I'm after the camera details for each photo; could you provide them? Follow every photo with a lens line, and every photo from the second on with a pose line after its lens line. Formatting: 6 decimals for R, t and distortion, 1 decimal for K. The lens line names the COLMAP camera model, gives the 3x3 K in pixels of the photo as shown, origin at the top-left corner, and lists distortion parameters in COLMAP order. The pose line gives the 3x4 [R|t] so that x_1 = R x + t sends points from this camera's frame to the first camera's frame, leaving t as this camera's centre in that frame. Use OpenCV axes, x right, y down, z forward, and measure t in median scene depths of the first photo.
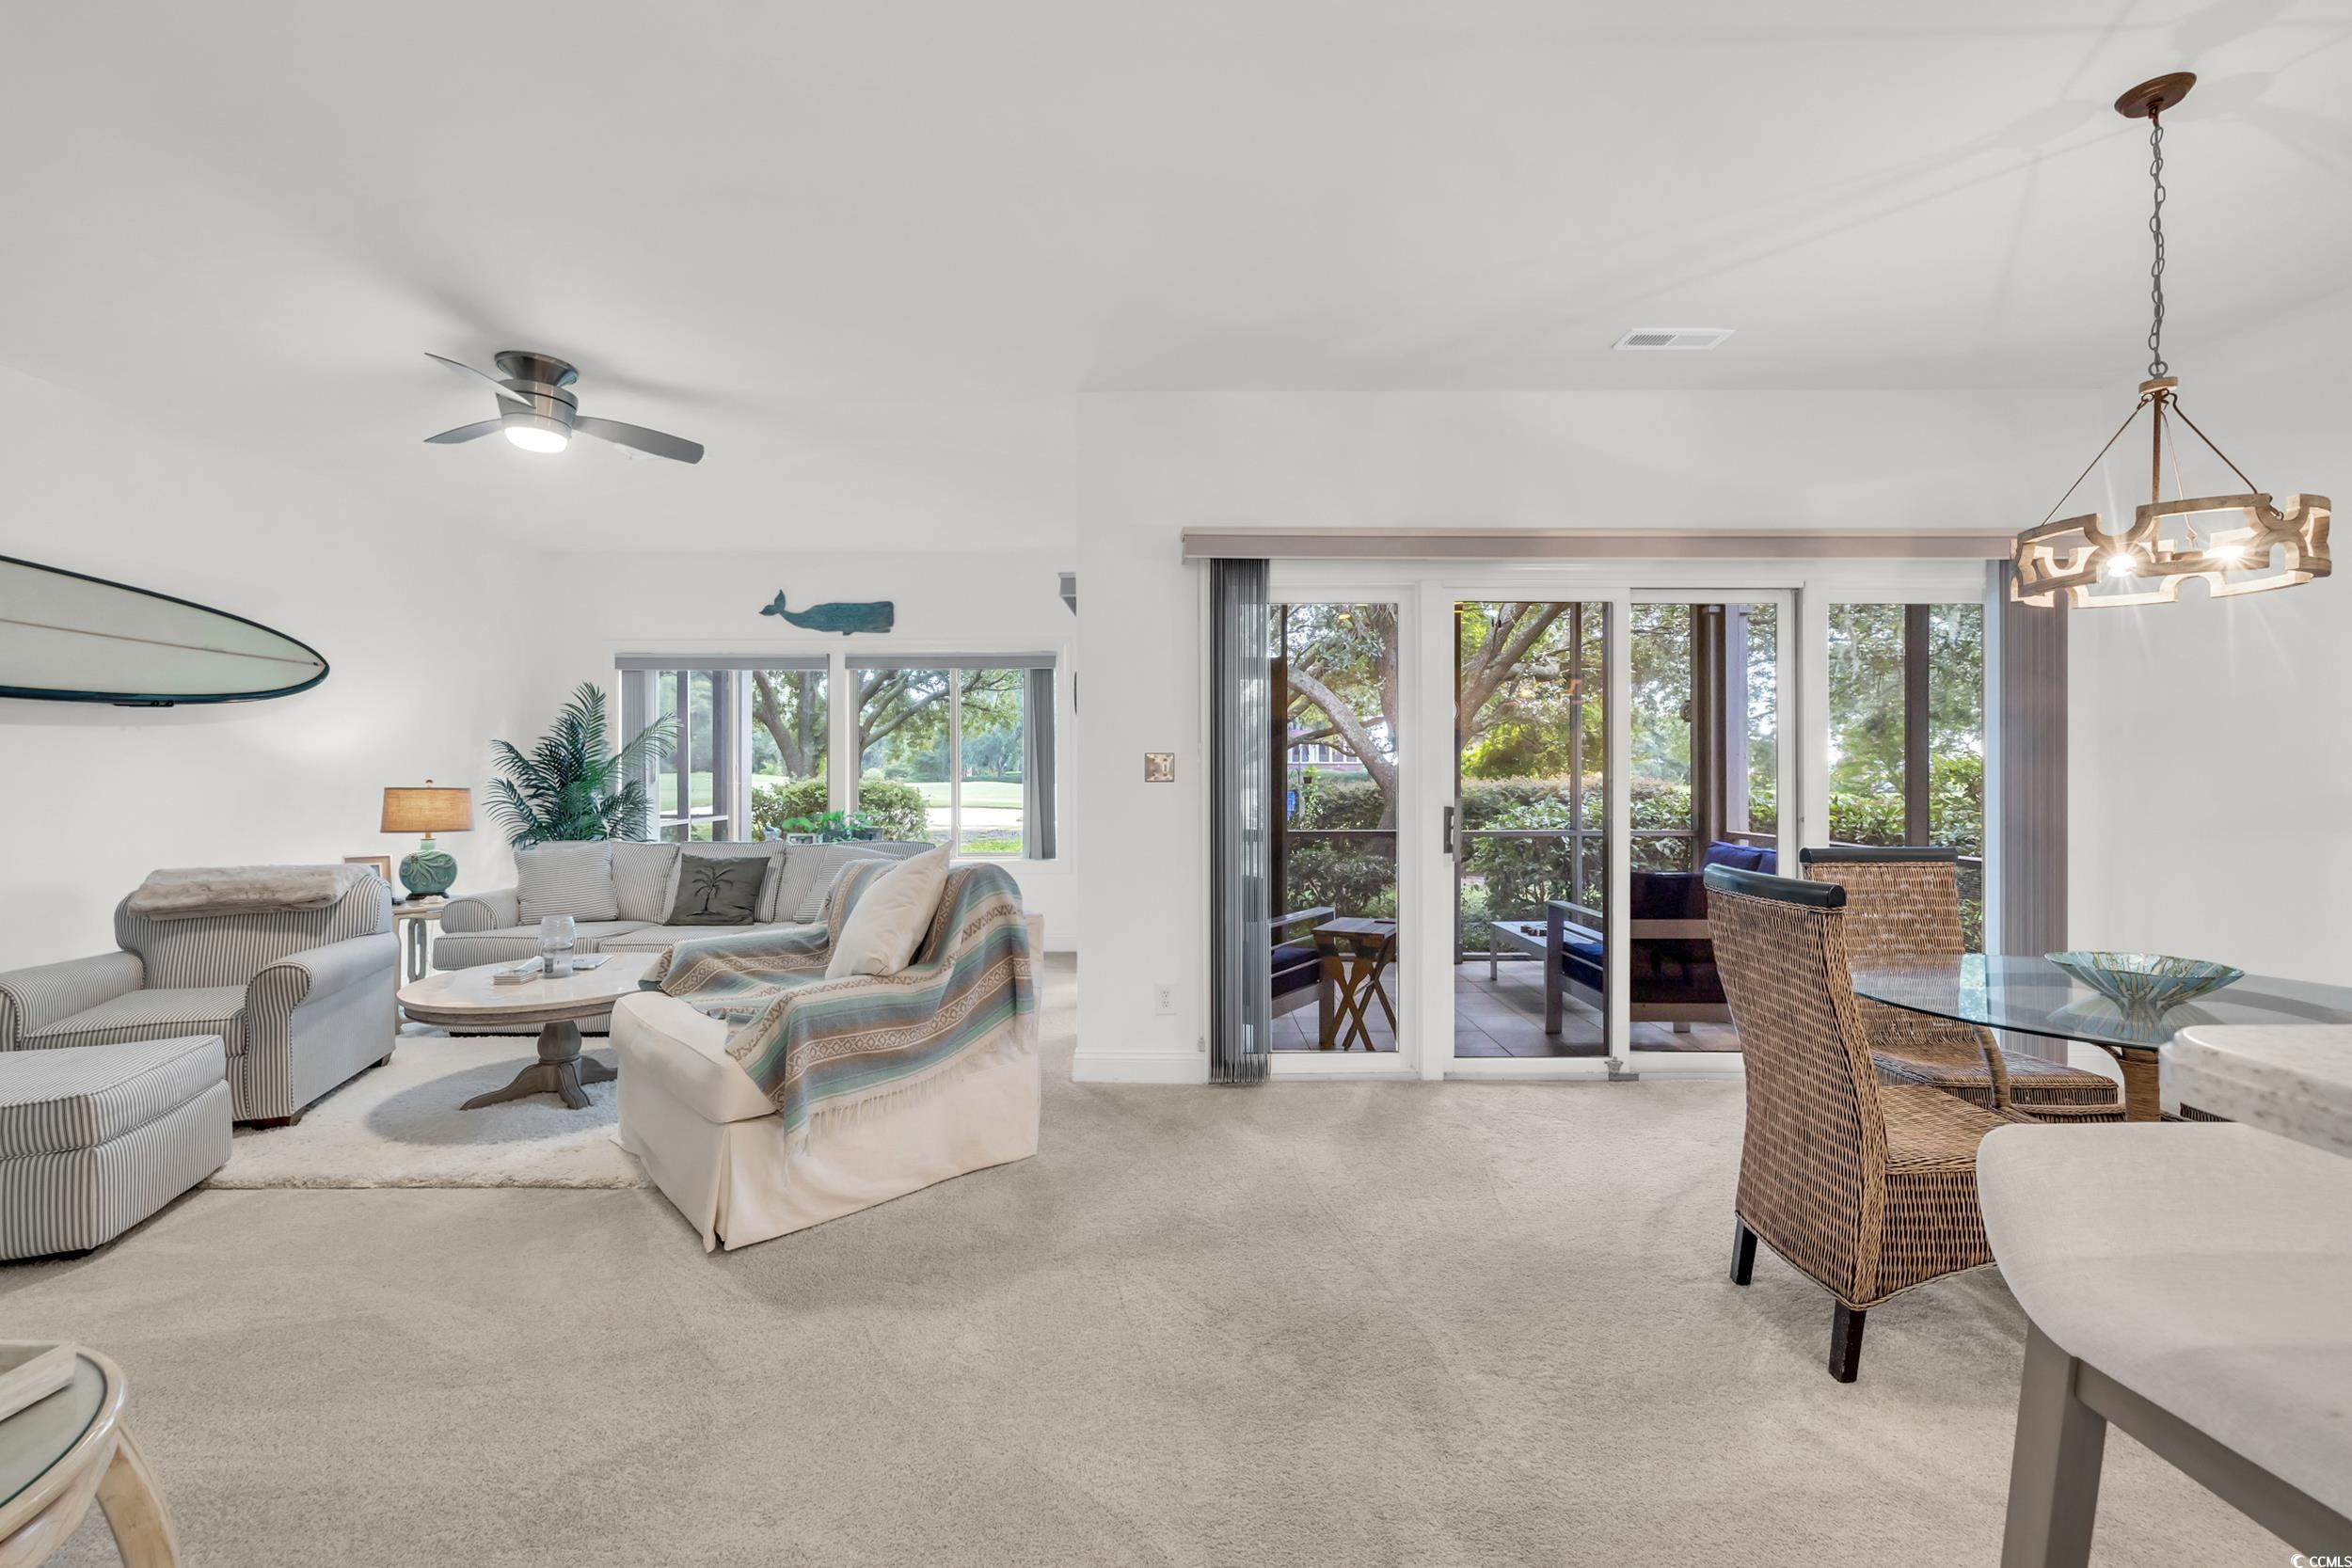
lens RADIAL K [[990.3, 0, 1186.3], [0, 990.3, 774.3], [0, 0, 1]] dist [-0.000022, -0.000414]
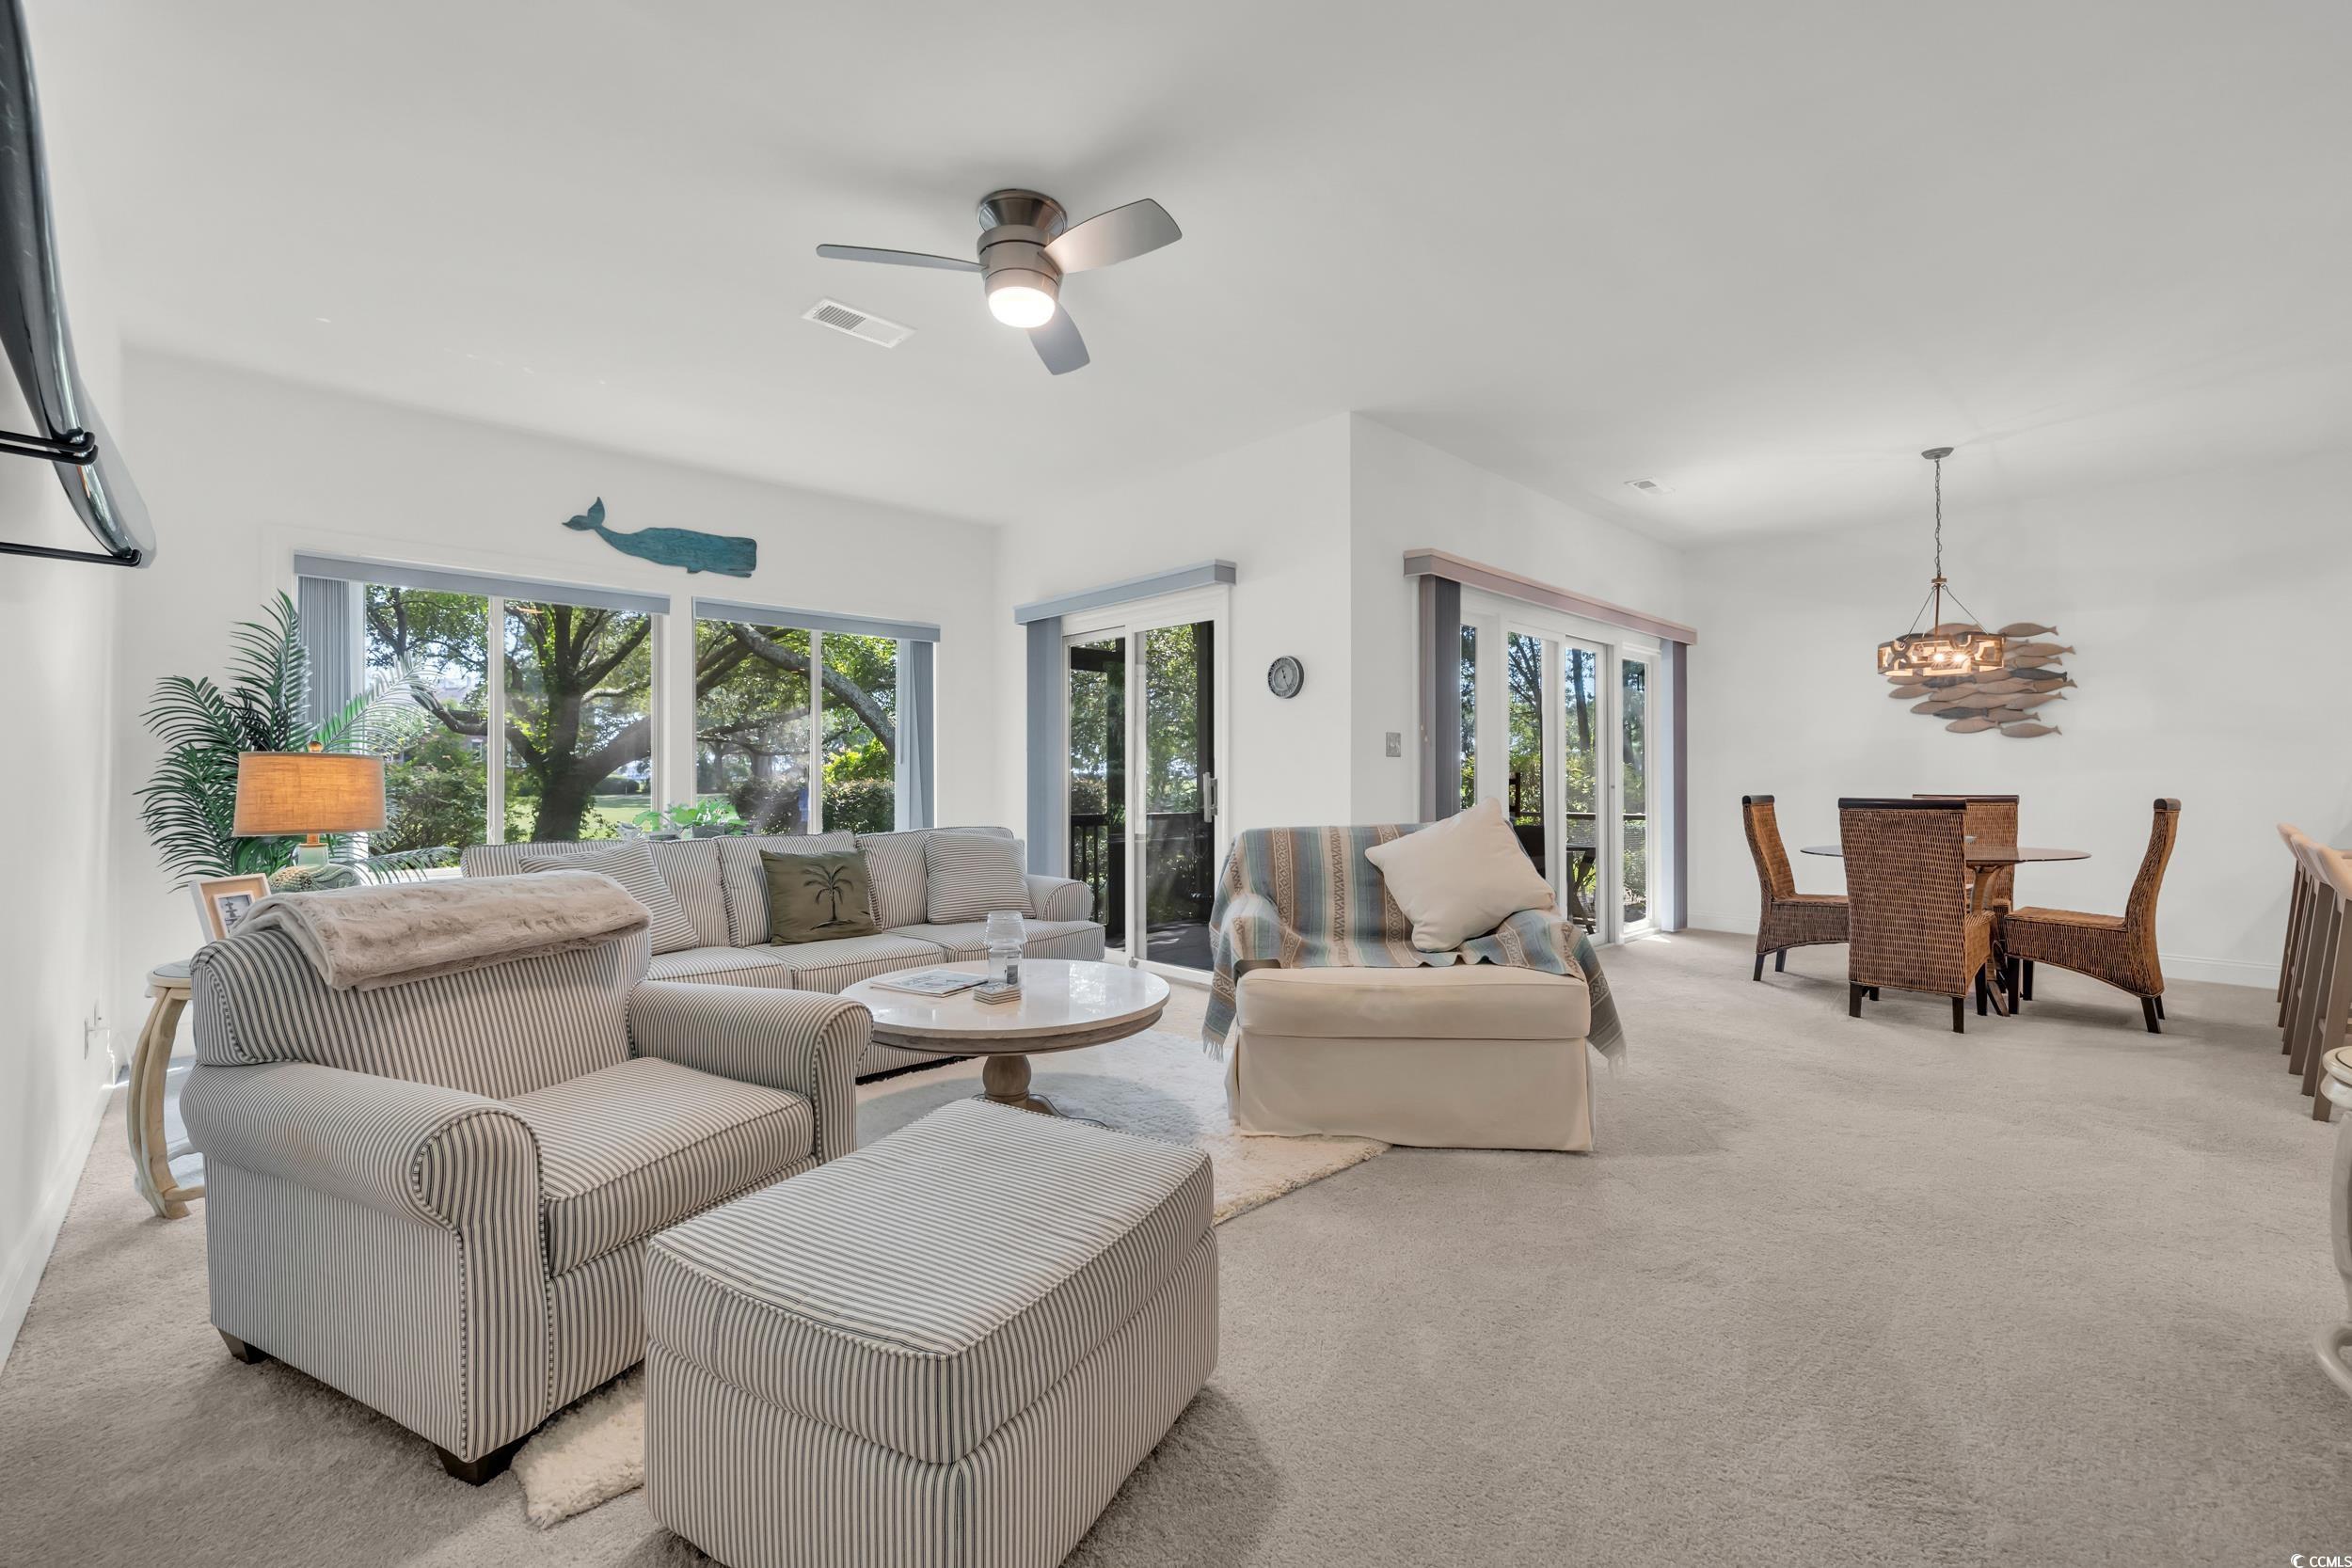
lens RADIAL K [[990.3, 0, 1184.6], [0, 990.3, 782.2], [0, 0, 1]] dist [-0.000022, -0.000414]
pose [[0.725950, -0.000912, 0.687746, -1.123371], [0.000120, 0.999999, 0.001199, 0.039131], [-0.687747, -0.000788, 0.725950, 0.339629]]
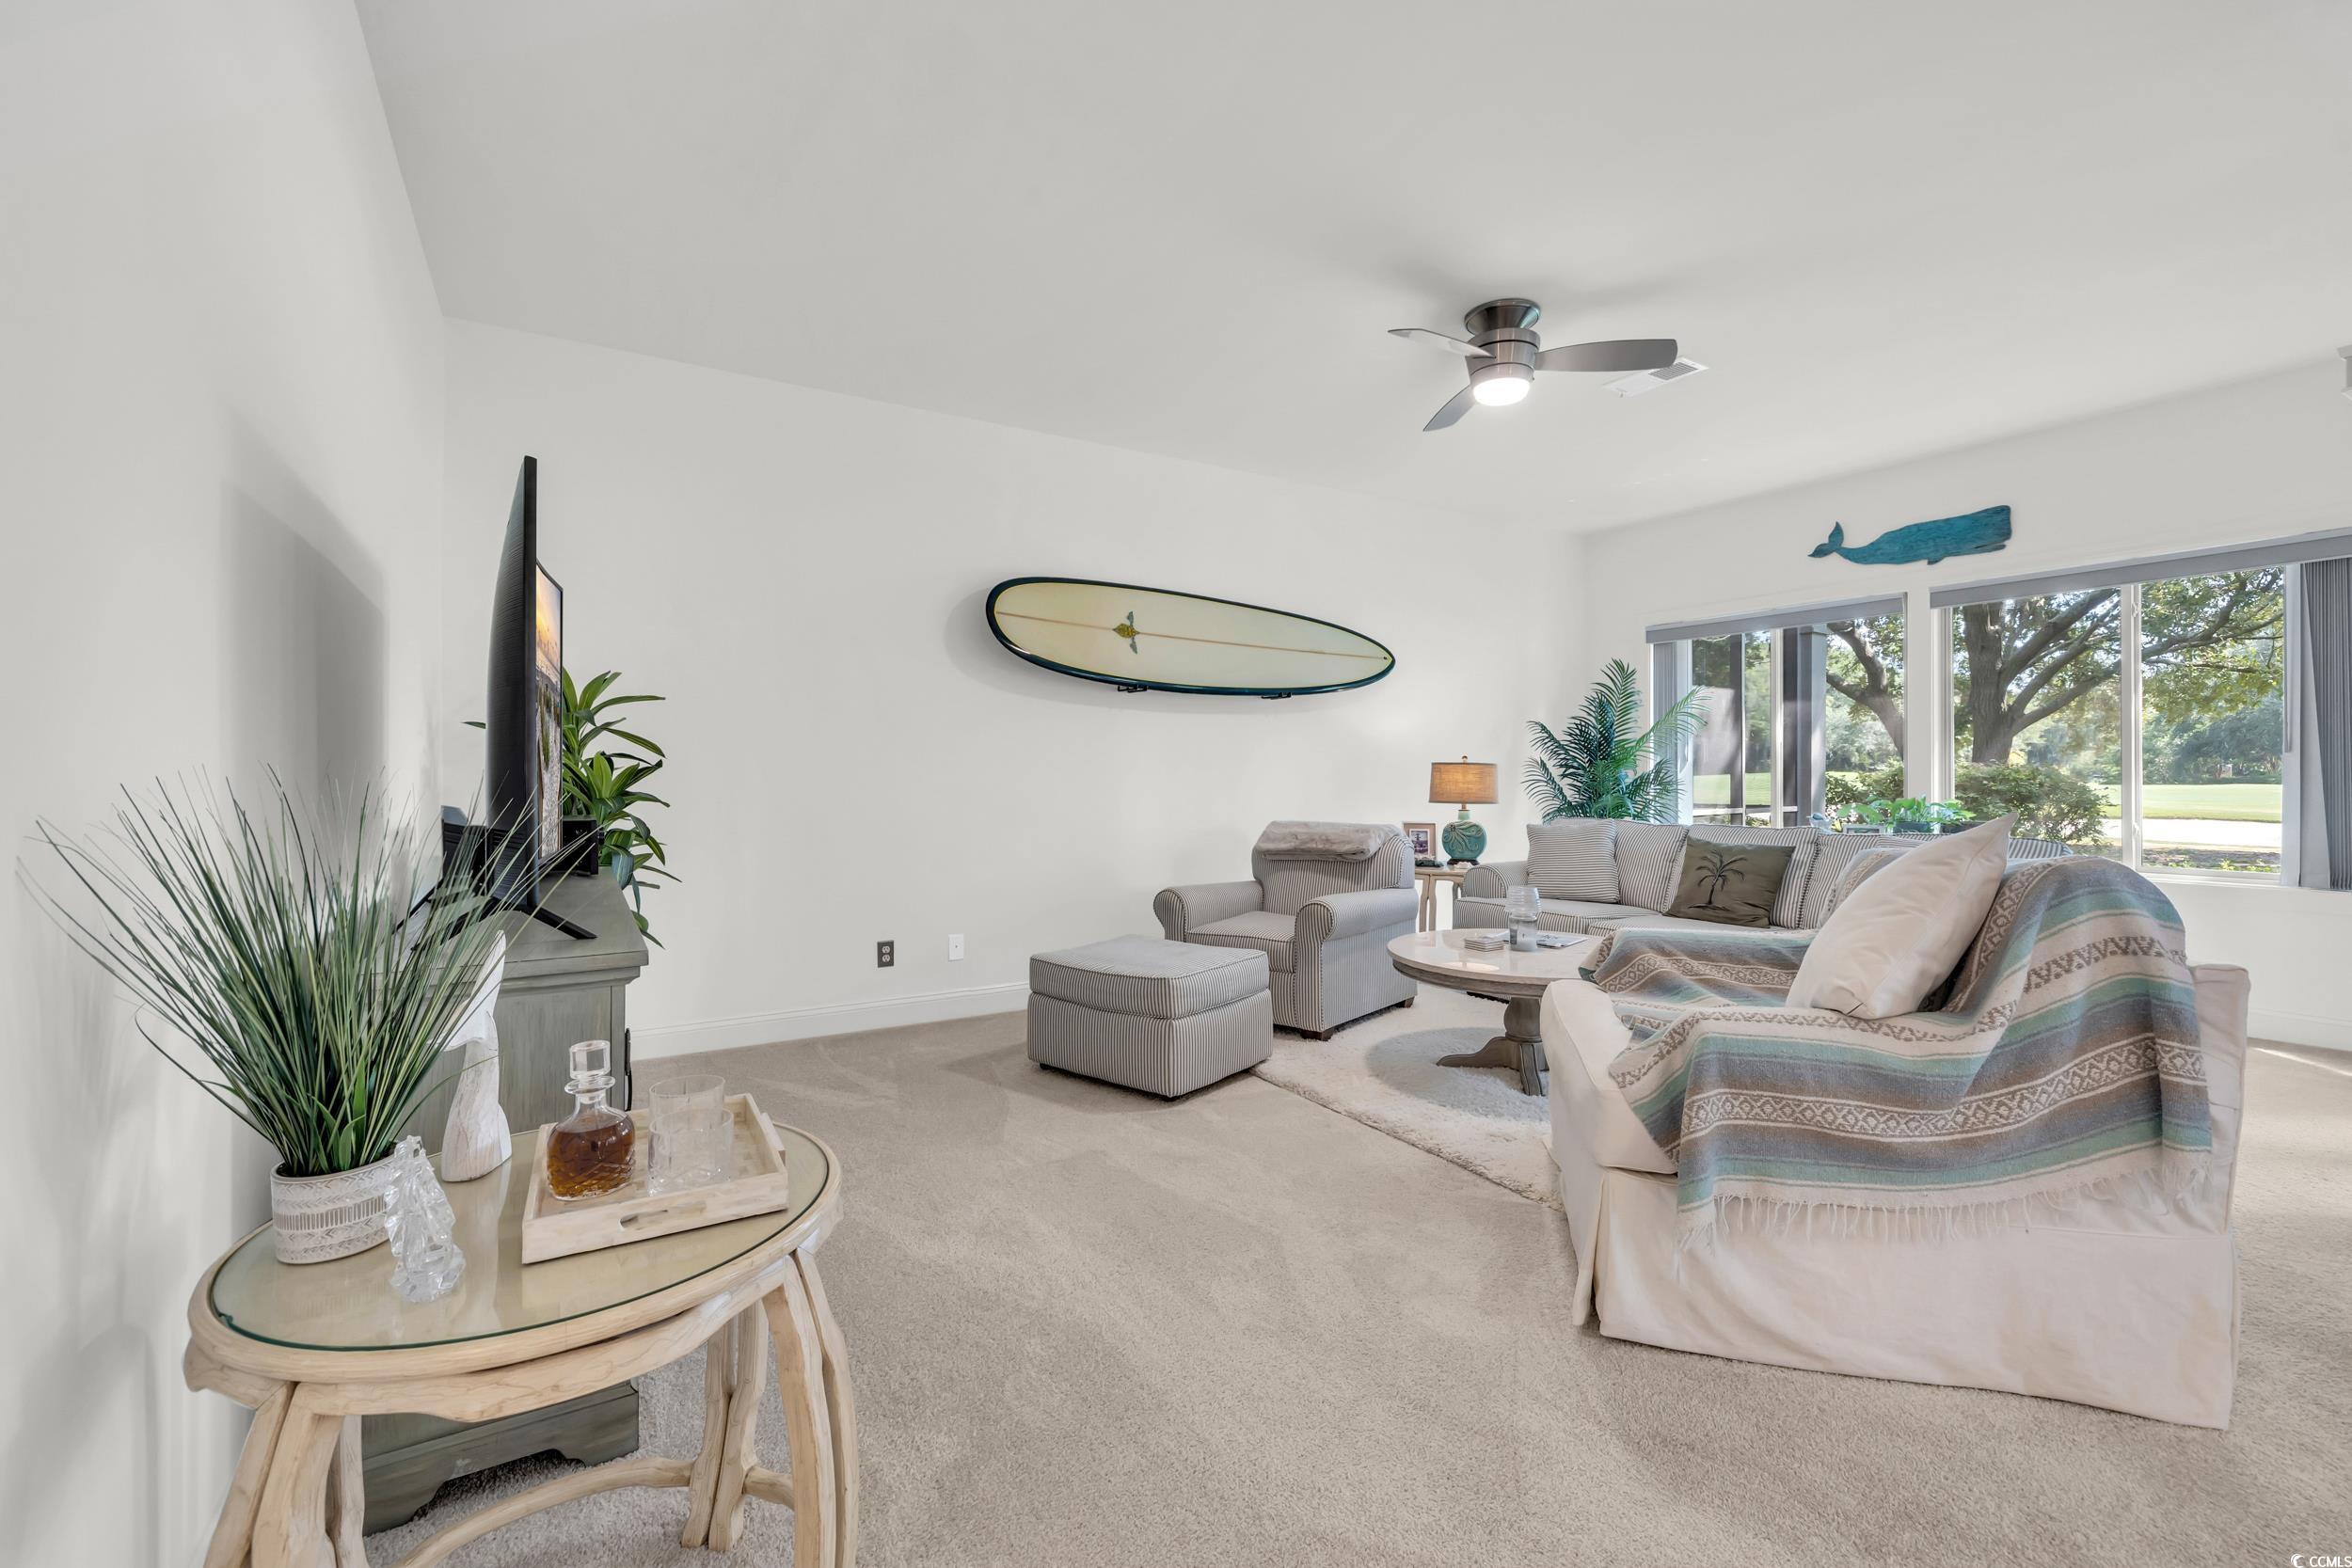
lens RADIAL K [[990.3, 0, 1173.6], [0, 990.3, 771.5], [0, 0, 1]] dist [-0.000022, -0.000414]
pose [[0.512190, -0.001424, -0.858871, 0.010969], [-0.002545, 0.999992, -0.003176, 0.038292], [0.858868, 0.003812, 0.512182, 0.233746]]
